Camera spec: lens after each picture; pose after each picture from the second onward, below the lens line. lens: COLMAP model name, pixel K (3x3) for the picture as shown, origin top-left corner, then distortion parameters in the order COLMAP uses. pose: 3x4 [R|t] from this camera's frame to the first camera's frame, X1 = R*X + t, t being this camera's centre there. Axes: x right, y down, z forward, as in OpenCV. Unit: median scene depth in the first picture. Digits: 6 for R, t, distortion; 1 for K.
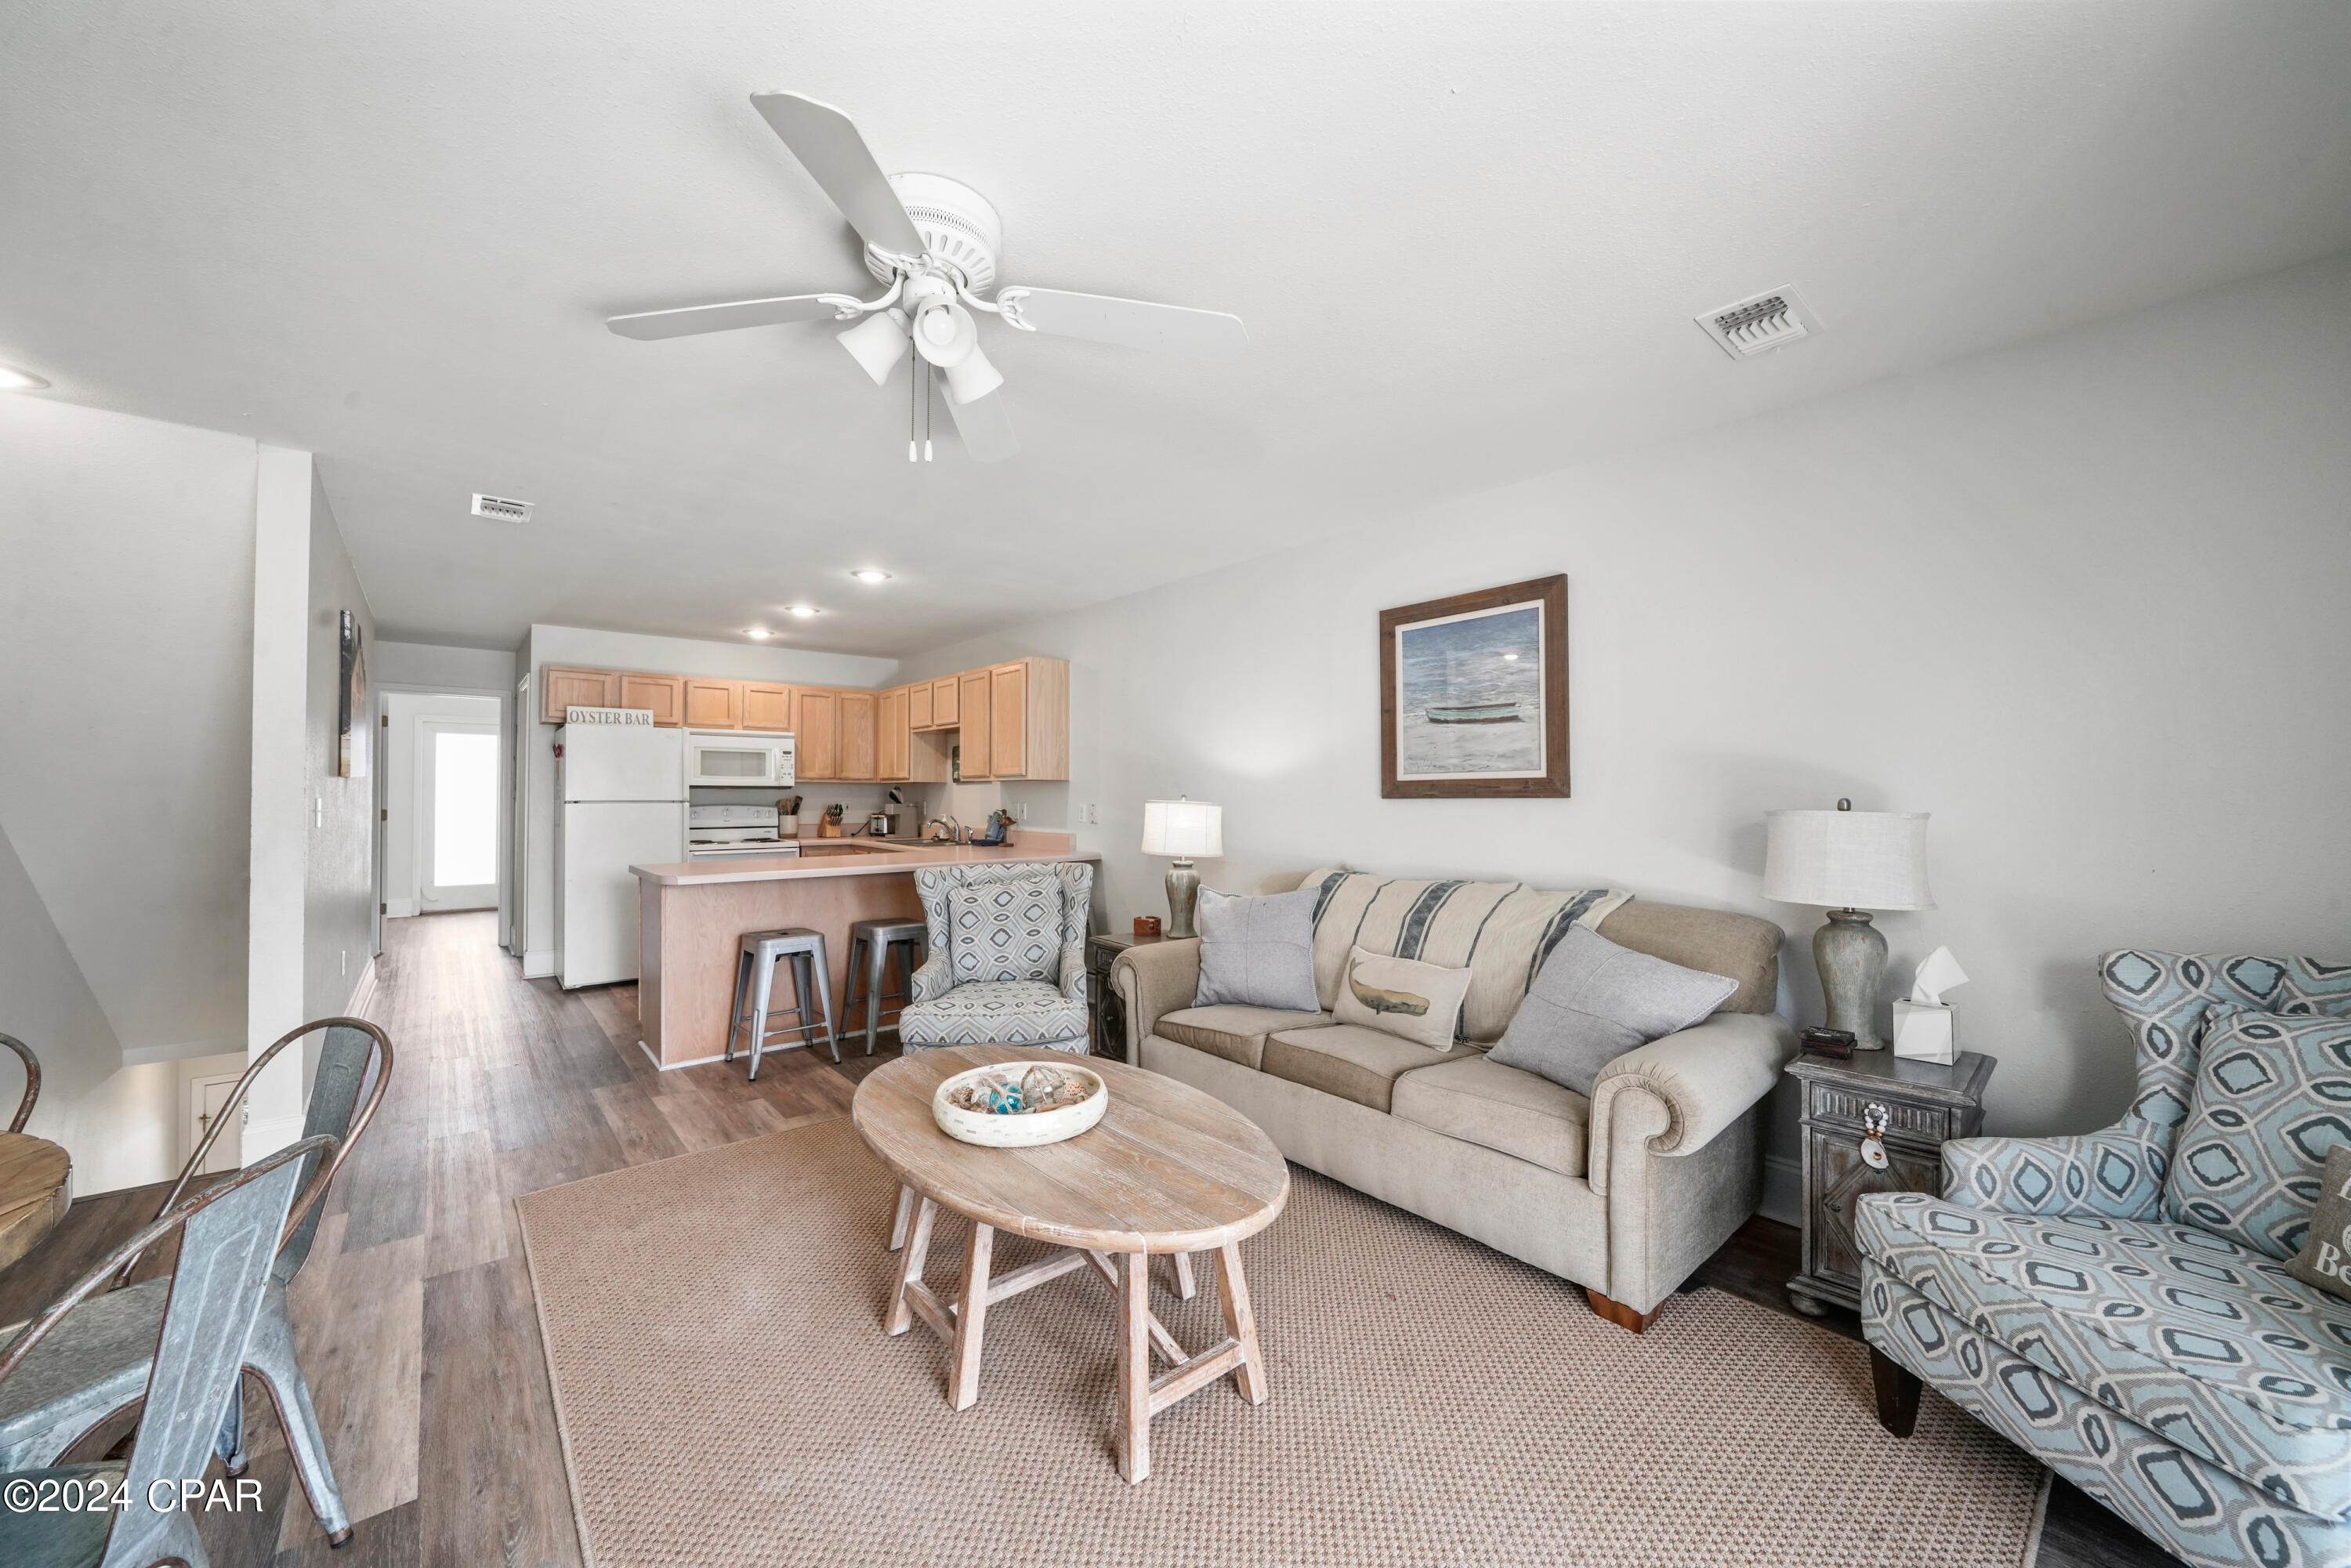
lens RADIAL K [[879.9, 0, 1168.4], [0, 879.9, 785.8], [0, 0, 1]] dist [-0.002230, 0.001351]
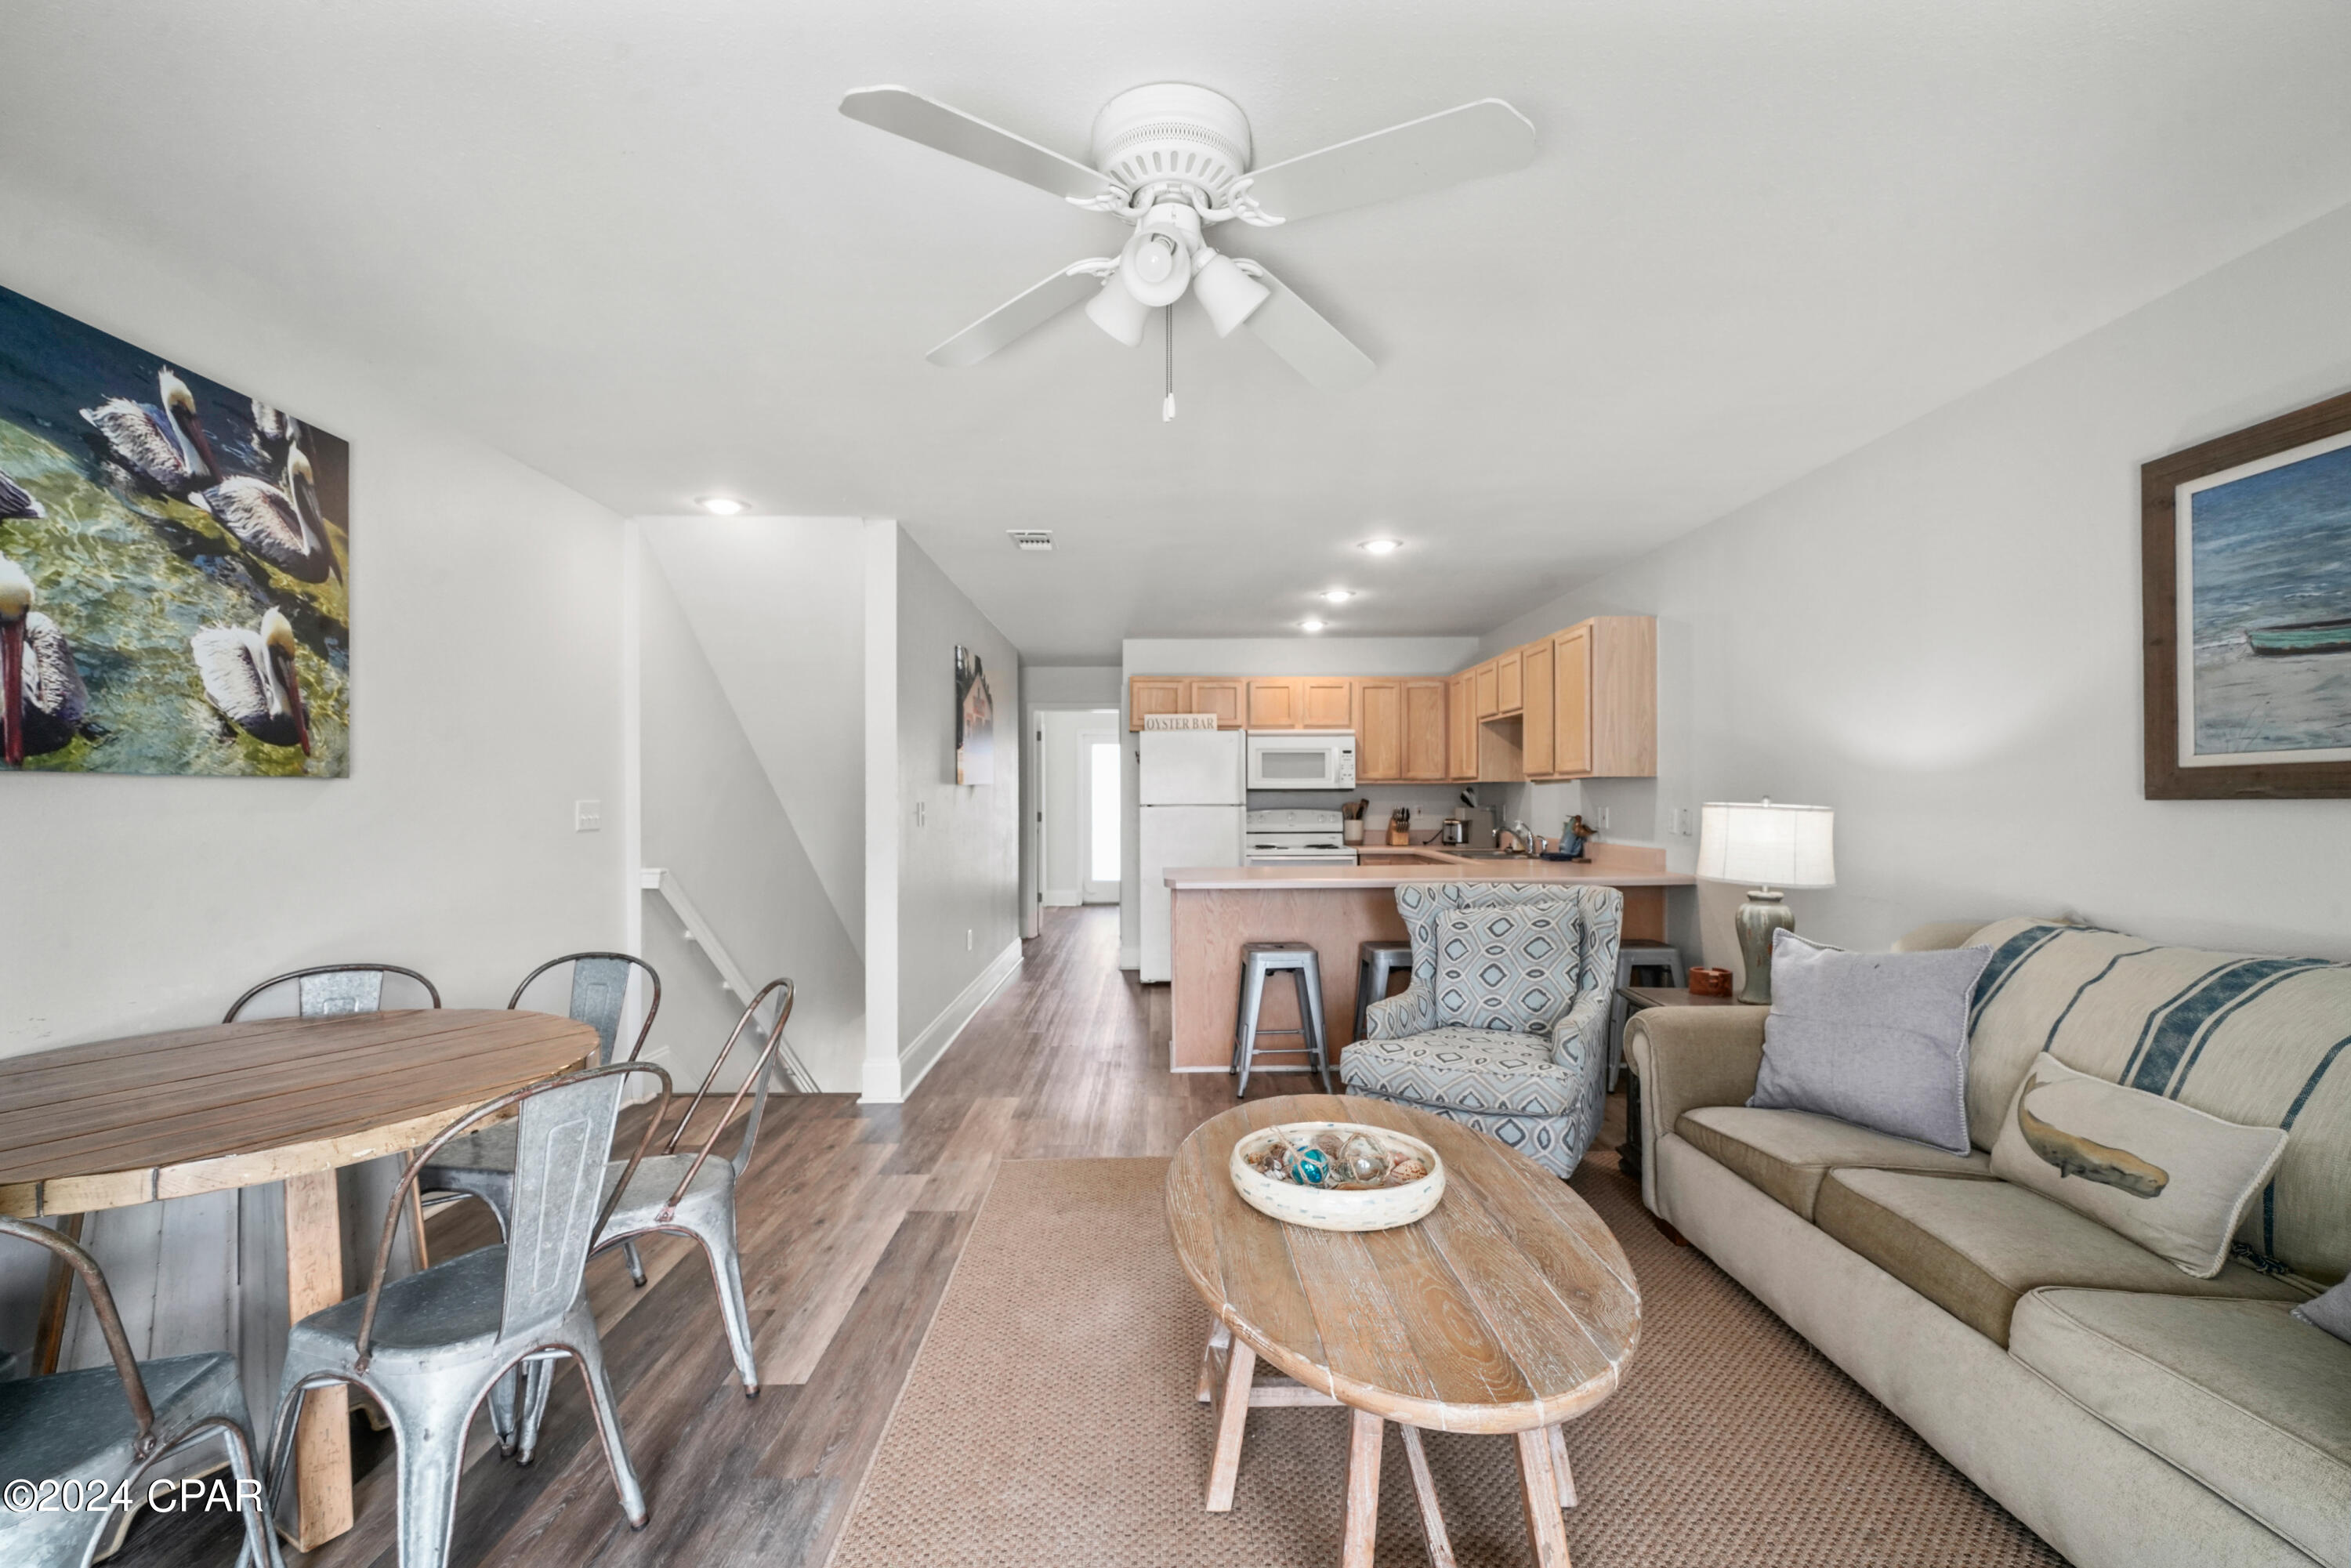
lens RADIAL K [[1029.7, 0, 1165.8], [0, 1029.7, 796.8], [0, 0, 1]] dist [0.012462, 0.000417]
pose [[0.775276, -0.004741, -0.631605, 0.178476], [0.010663, 0.999928, 0.005582, 0.002281], [0.631533, -0.011062, 0.775270, 0.093245]]
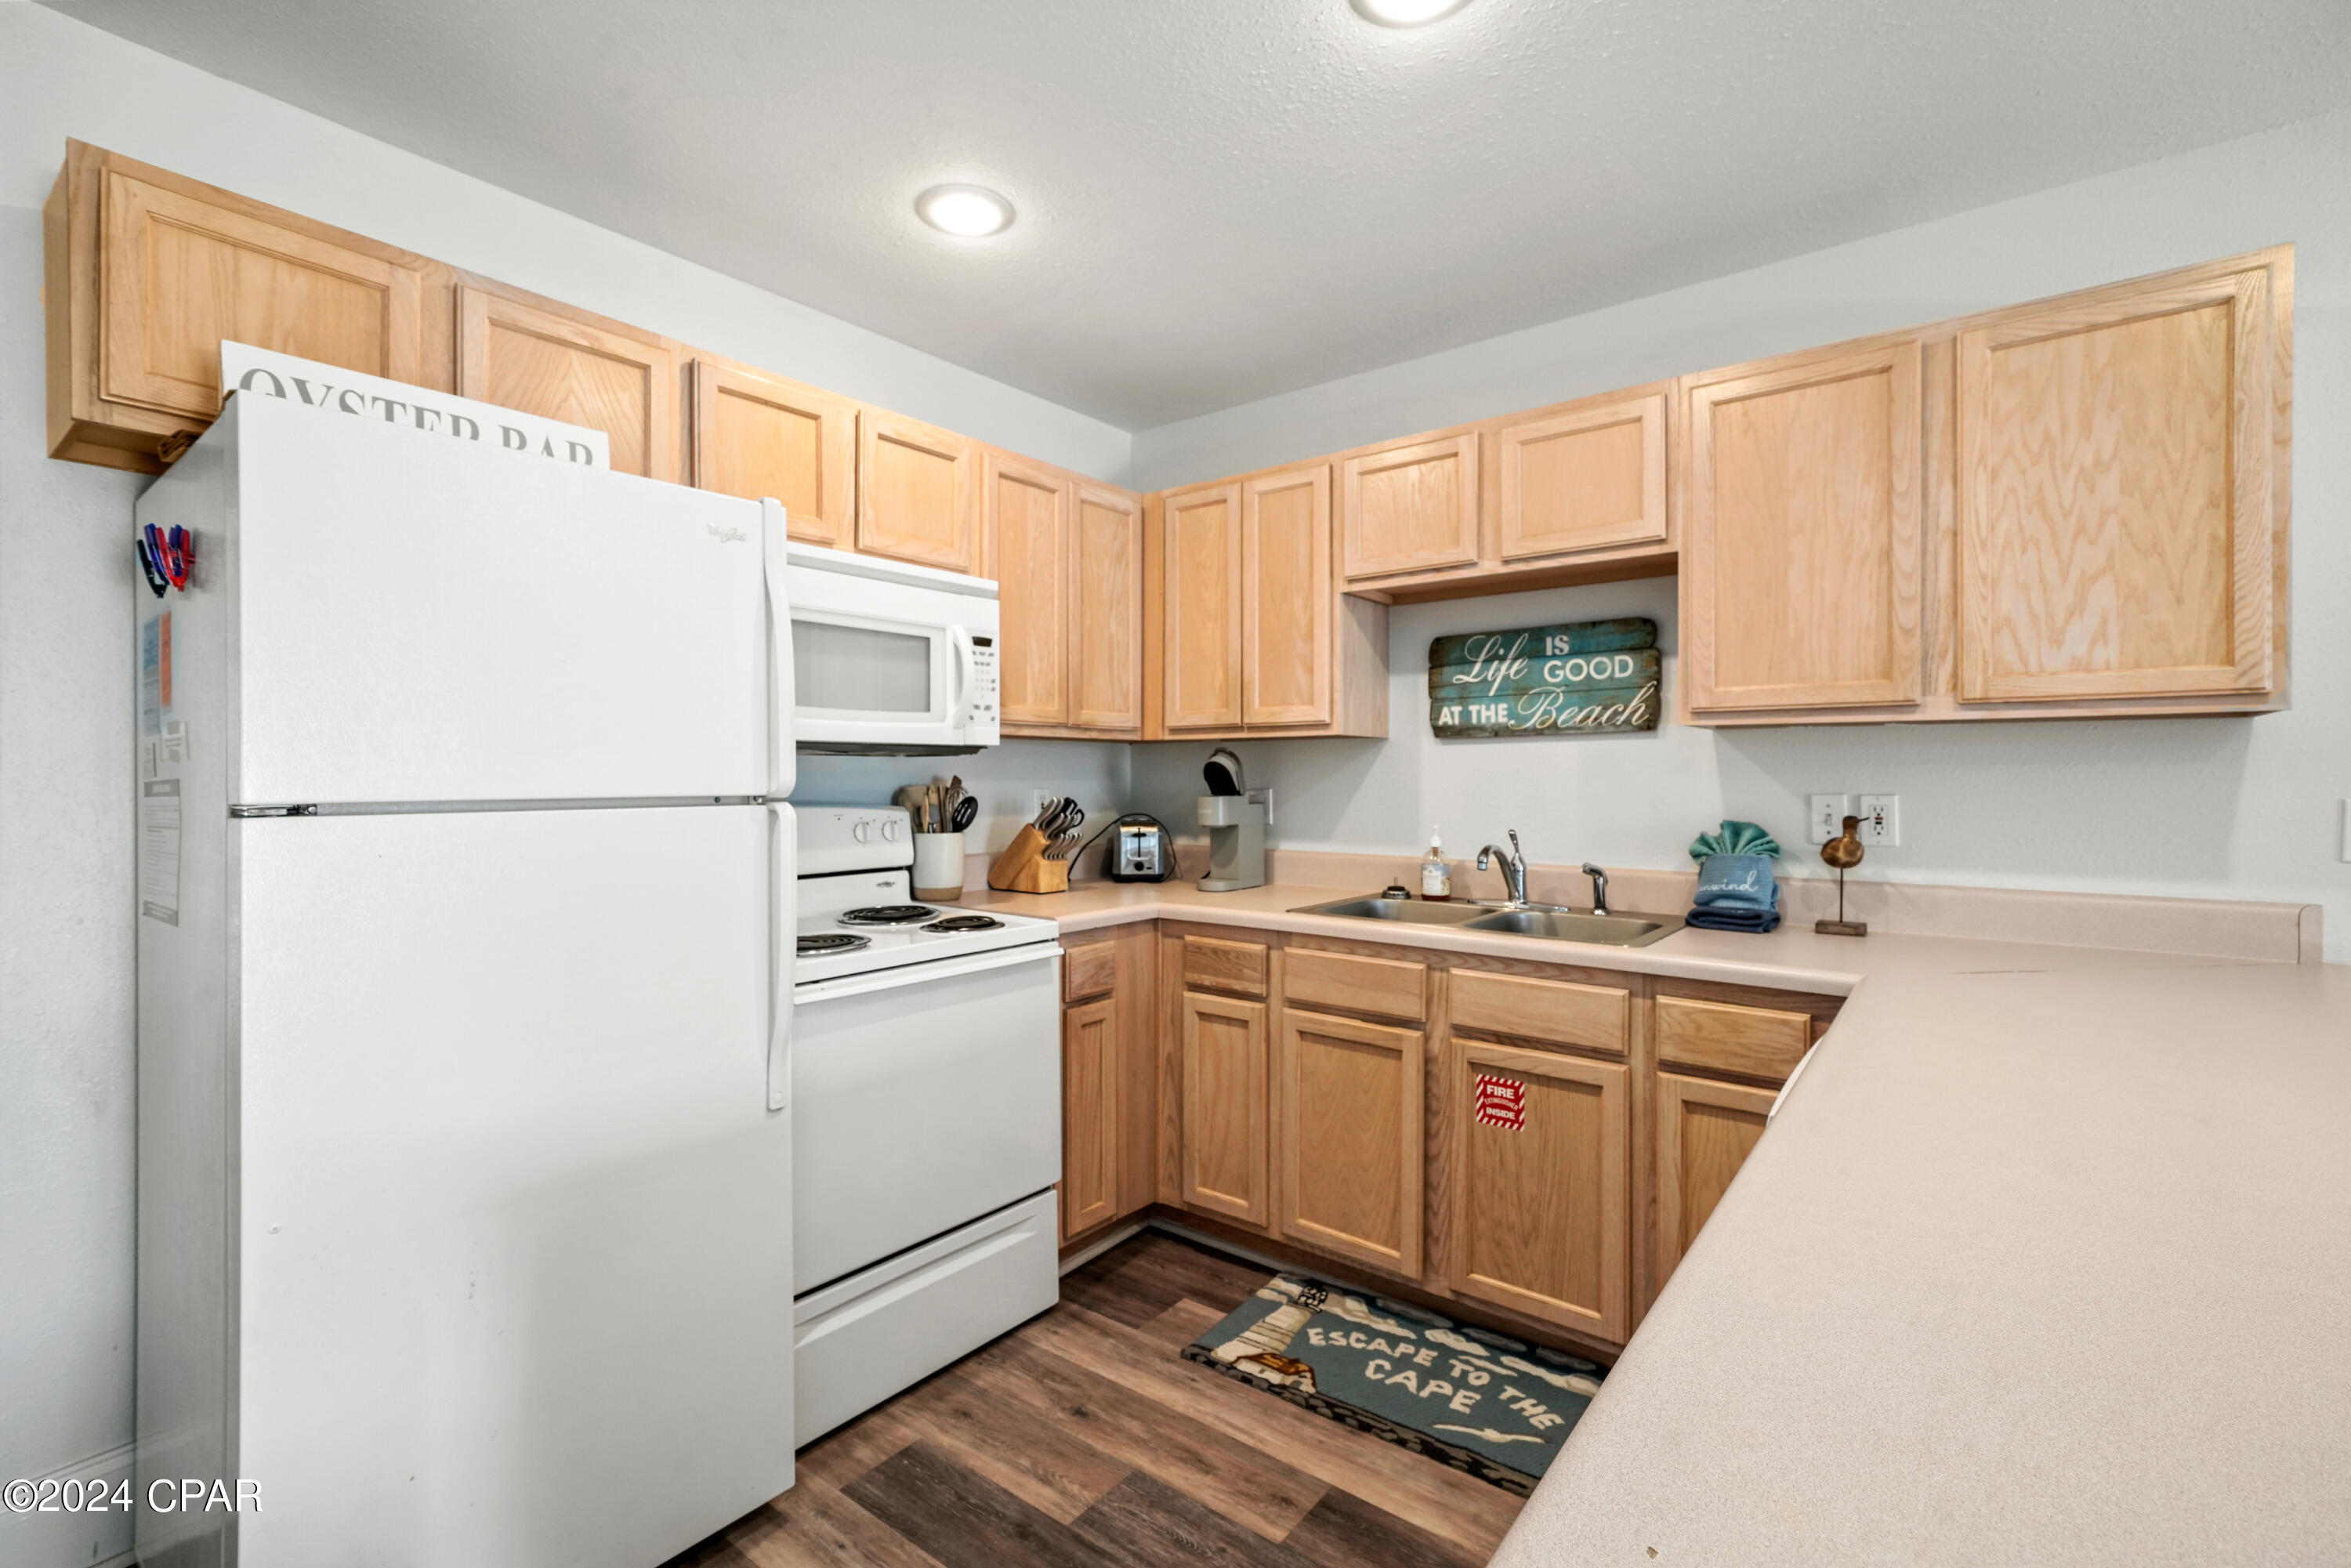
lens RADIAL K [[1029.7, 0, 1159.5], [0, 1029.7, 774.4], [0, 0, 1]] dist [0.012462, 0.000417]
pose [[0.981026, -0.007270, 0.193738, -0.819988], [0.004689, 0.999894, 0.013777, 0.010455], [-0.193817, -0.012607, 0.980957, 1.140997]]
